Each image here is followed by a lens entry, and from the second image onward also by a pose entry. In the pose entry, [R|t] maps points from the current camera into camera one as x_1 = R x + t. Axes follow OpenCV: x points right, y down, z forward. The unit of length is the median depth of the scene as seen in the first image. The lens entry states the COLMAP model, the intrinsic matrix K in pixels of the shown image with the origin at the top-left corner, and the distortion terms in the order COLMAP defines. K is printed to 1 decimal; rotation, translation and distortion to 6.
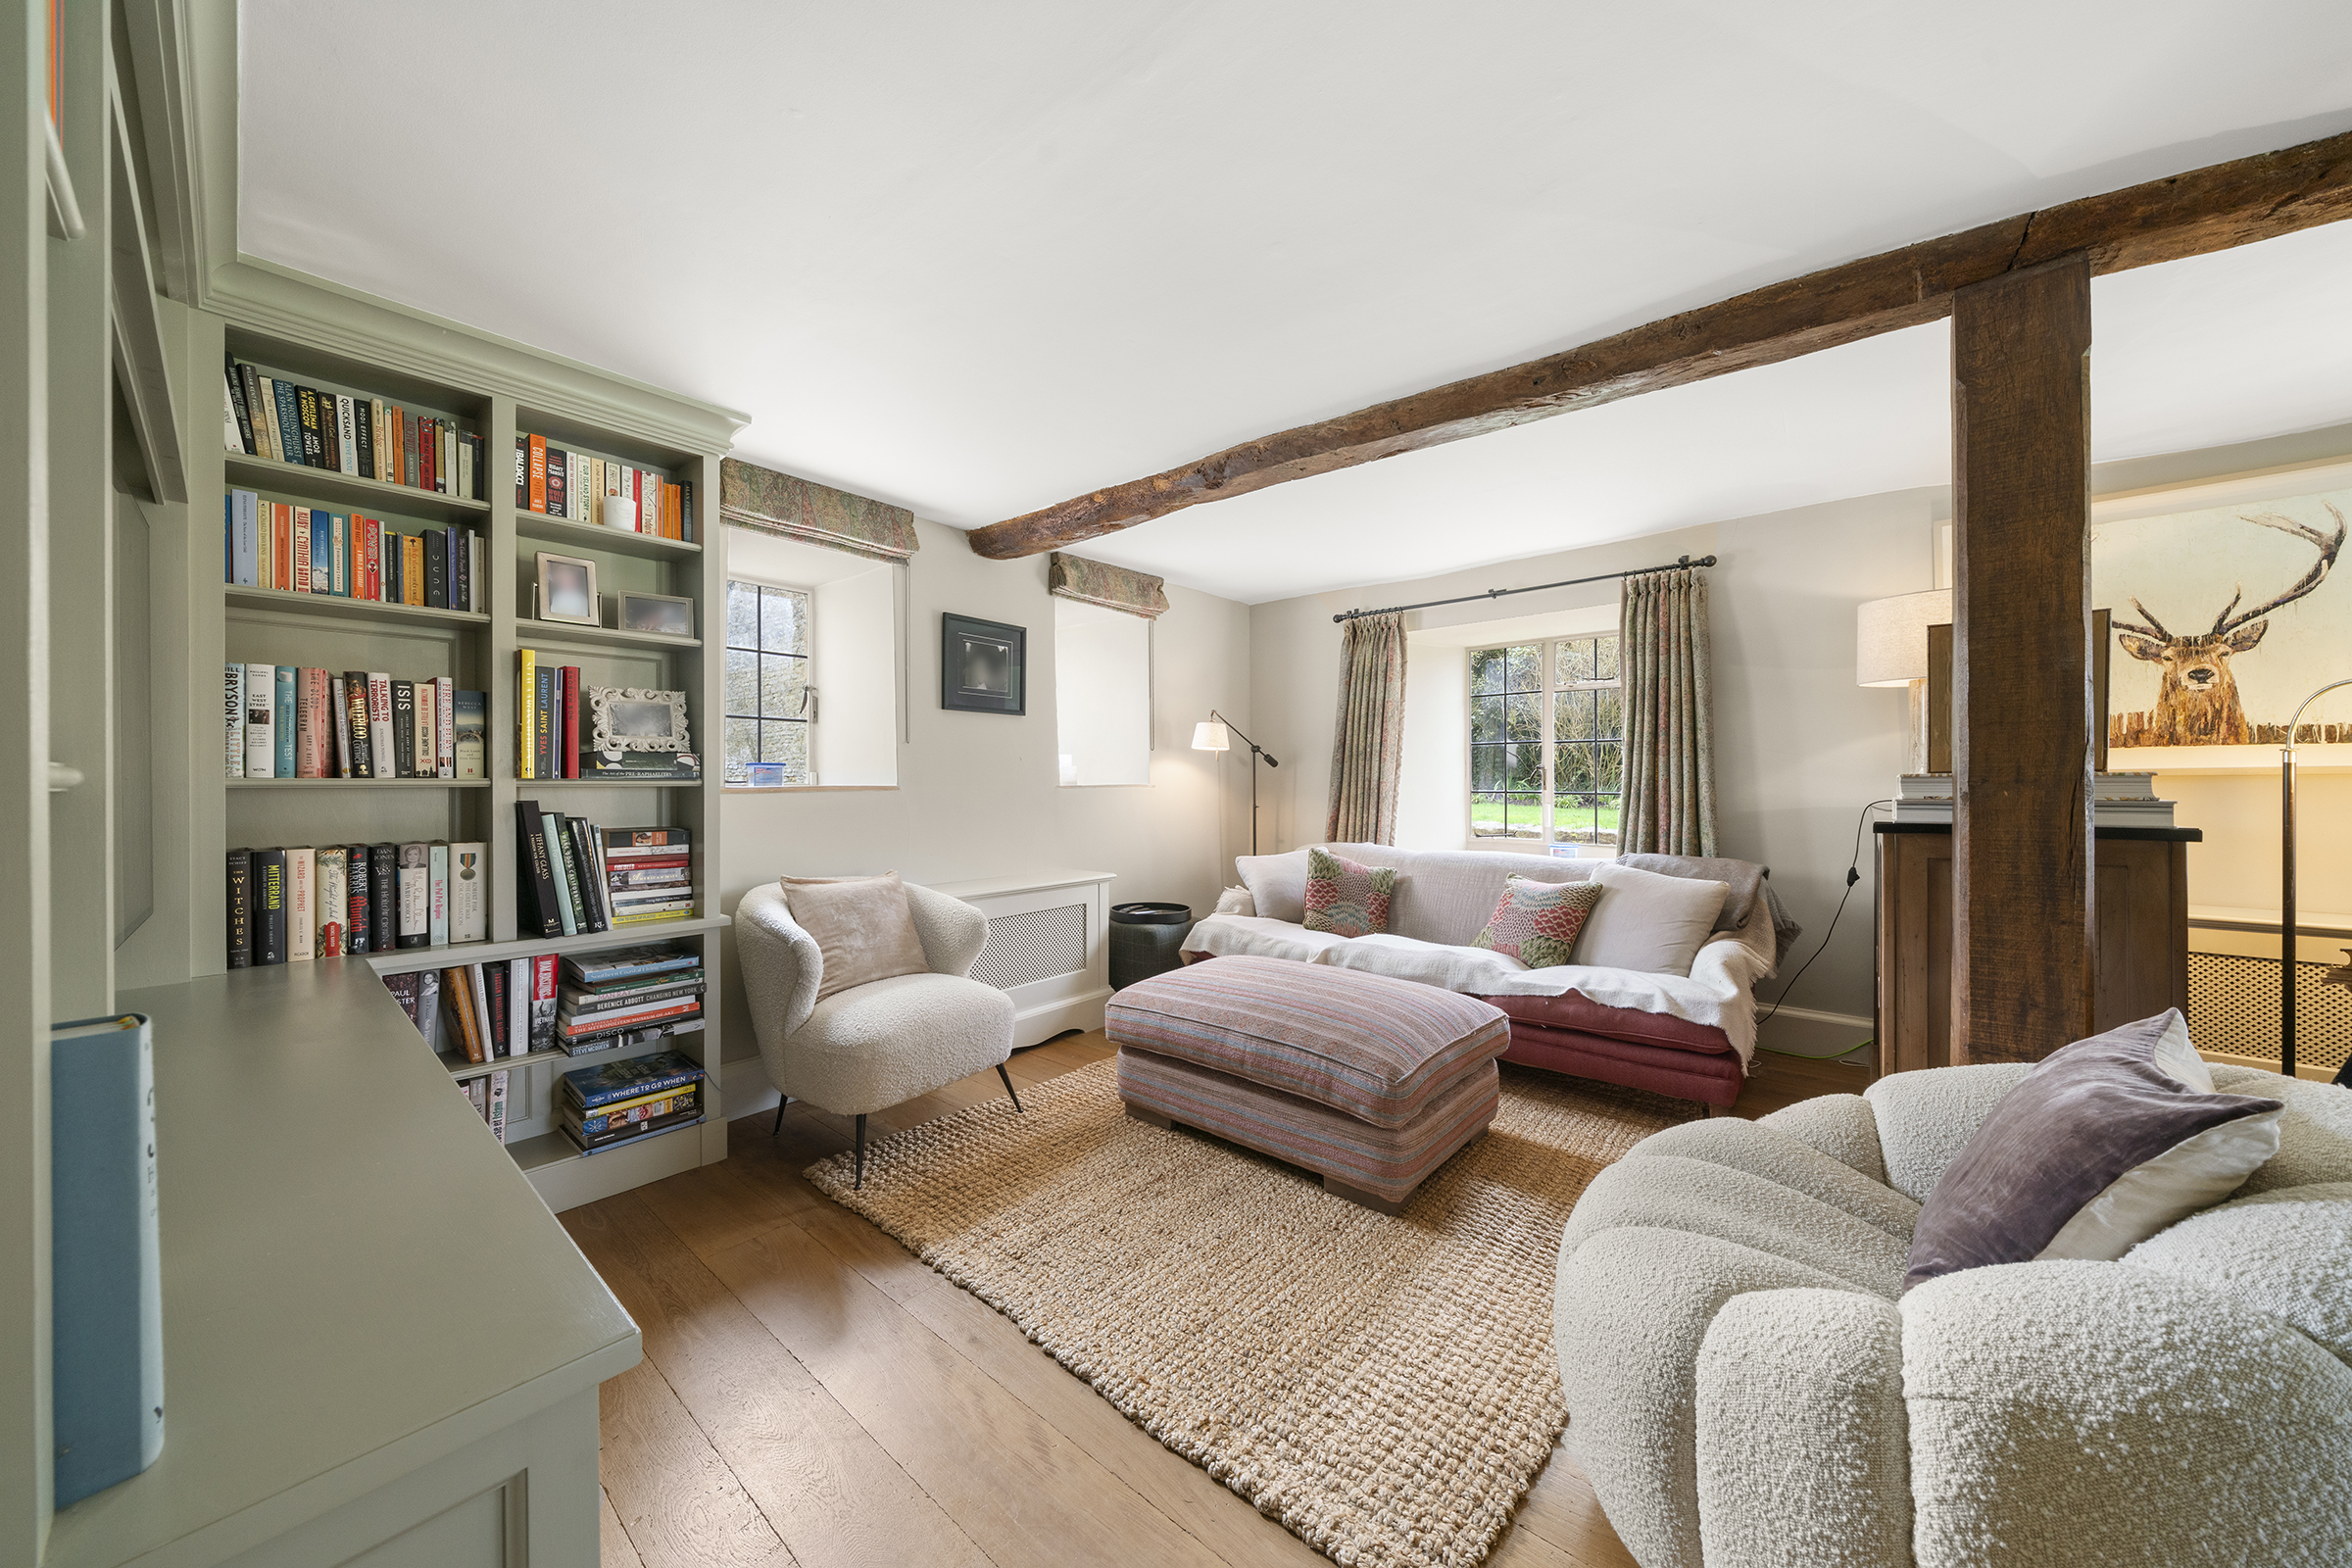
lens RADIAL K [[784.4, 0, 1171.4], [0, 784.4, 784.2], [0, 0, 1]] dist [-0.000175, -0.000040]
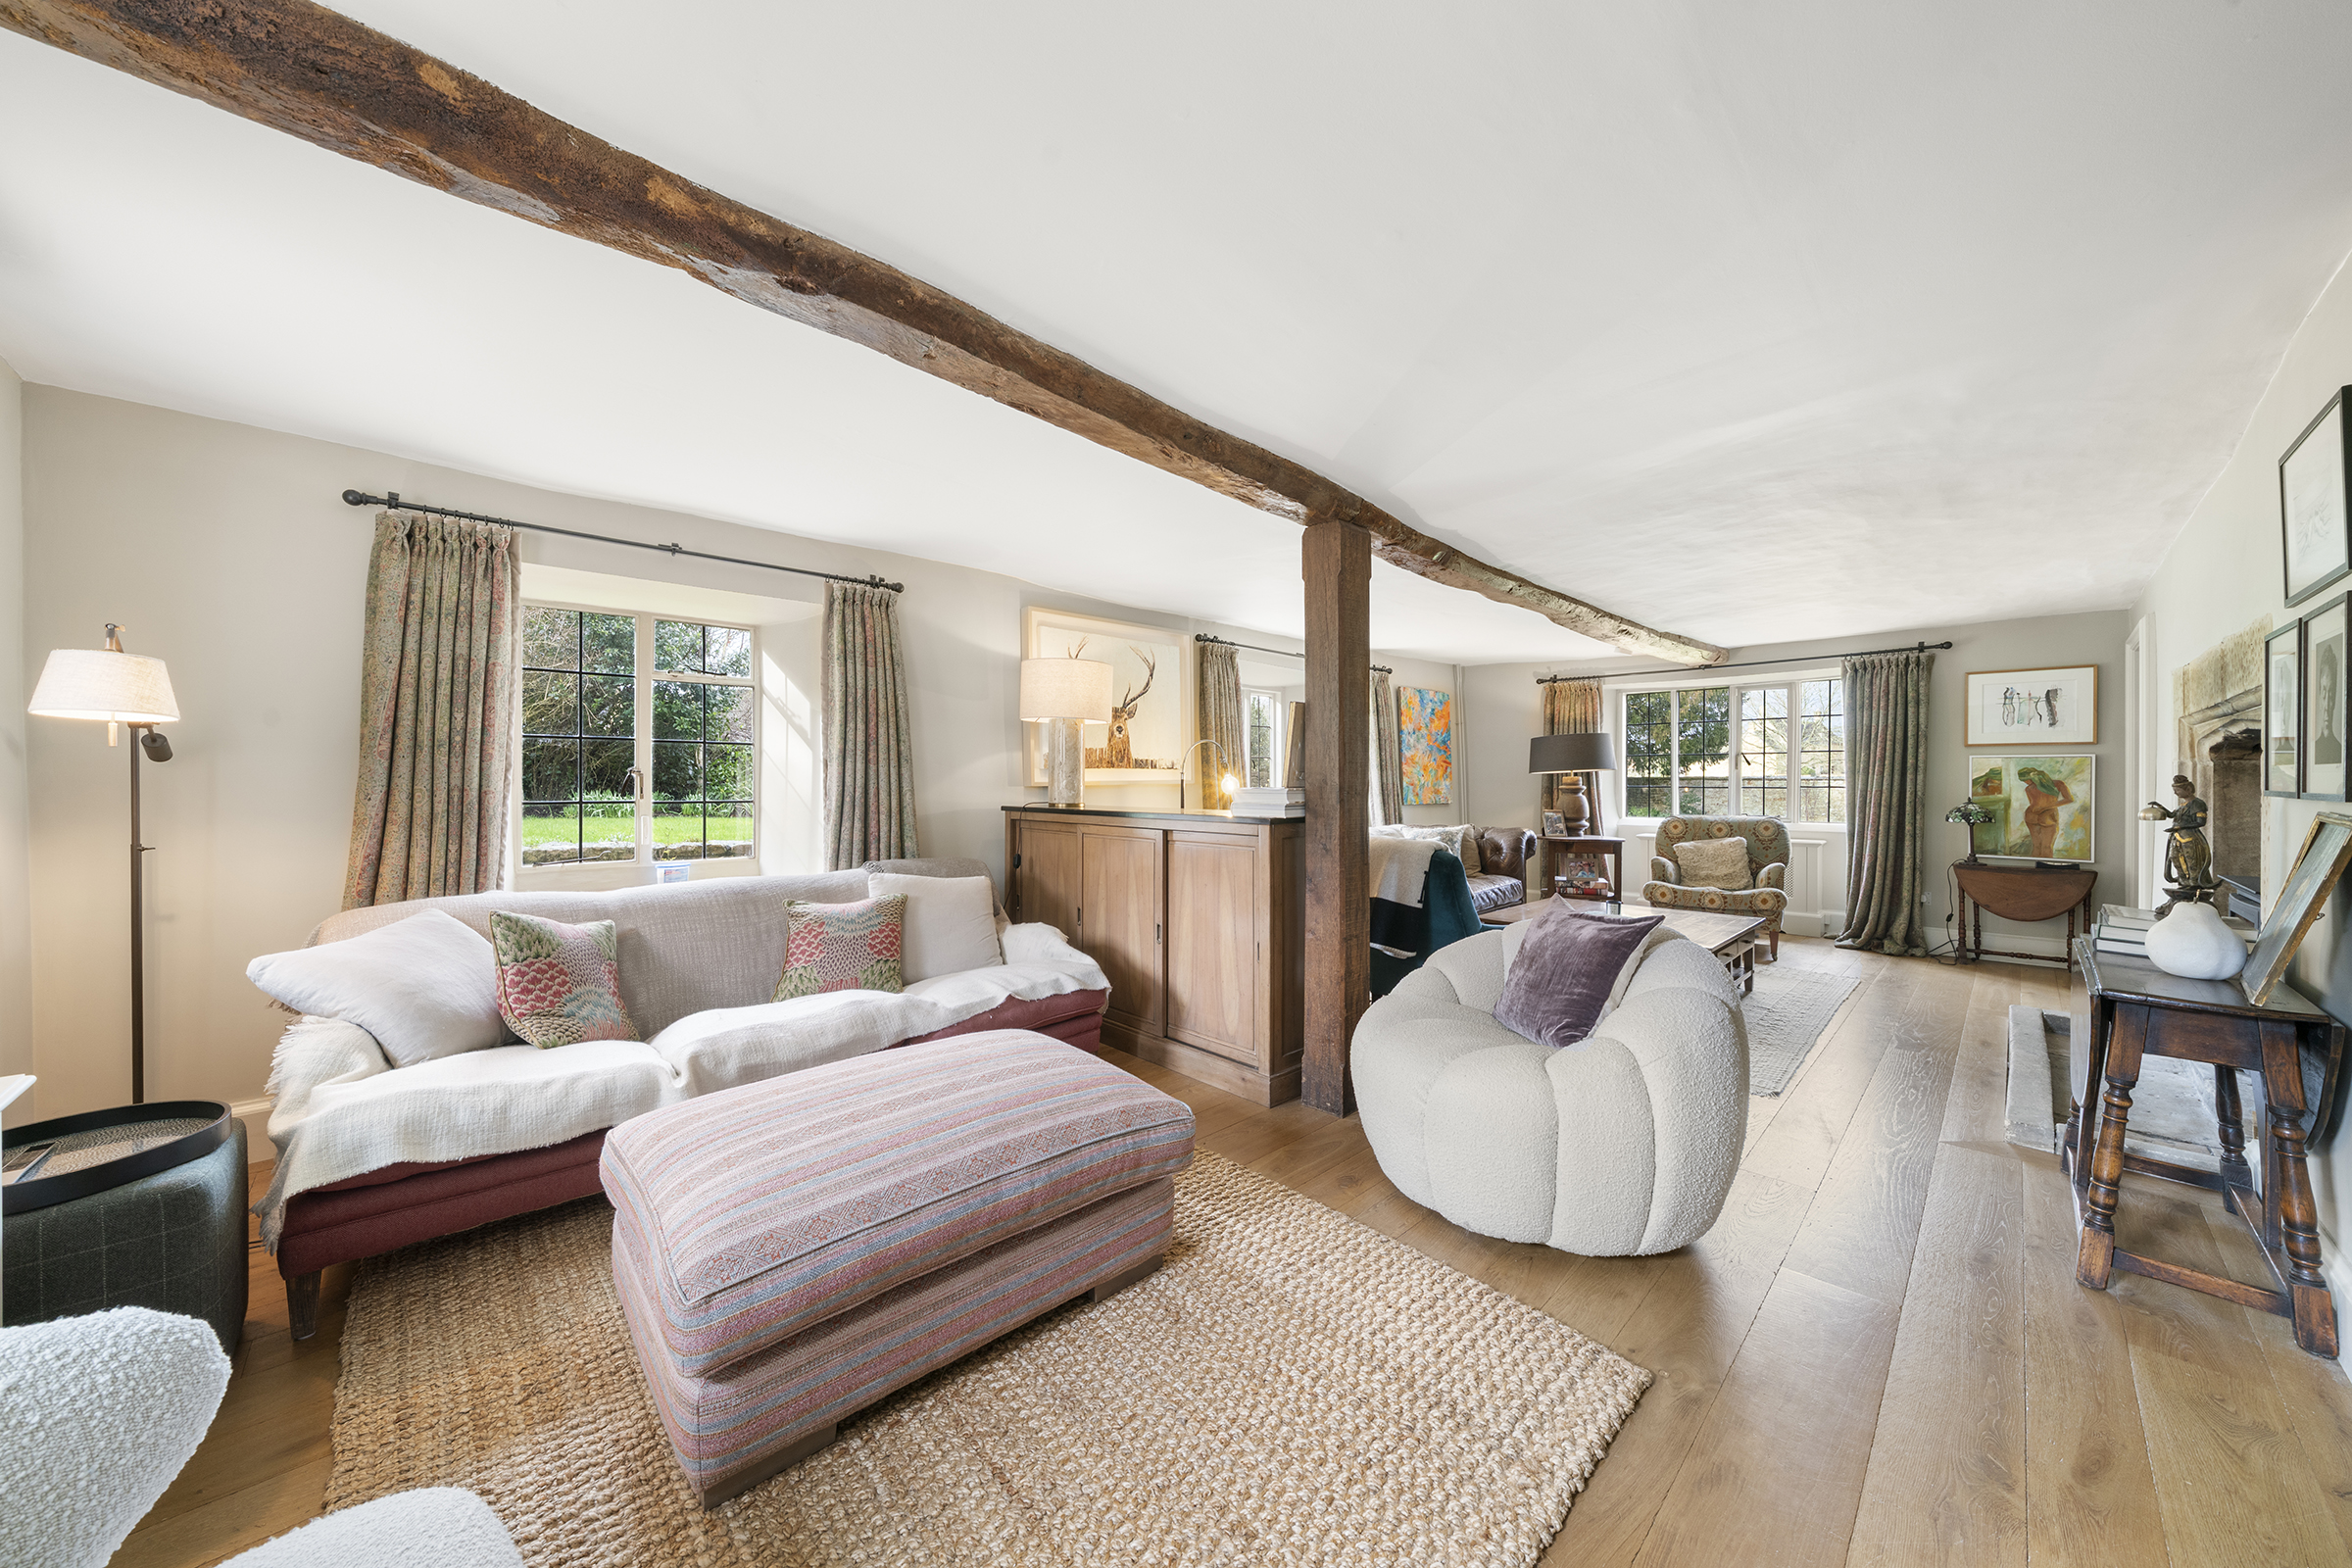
lens RADIAL K [[784.4, 0, 1171.8], [0, 784.4, 782.0], [0, 0, 1]] dist [-0.000175, -0.000040]
pose [[0.142784, 0.001517, 0.989753, -0.390782], [0.000338, 0.999999, -0.001582, -0.012743], [-0.989754, 0.000561, 0.142783, 0.529909]]
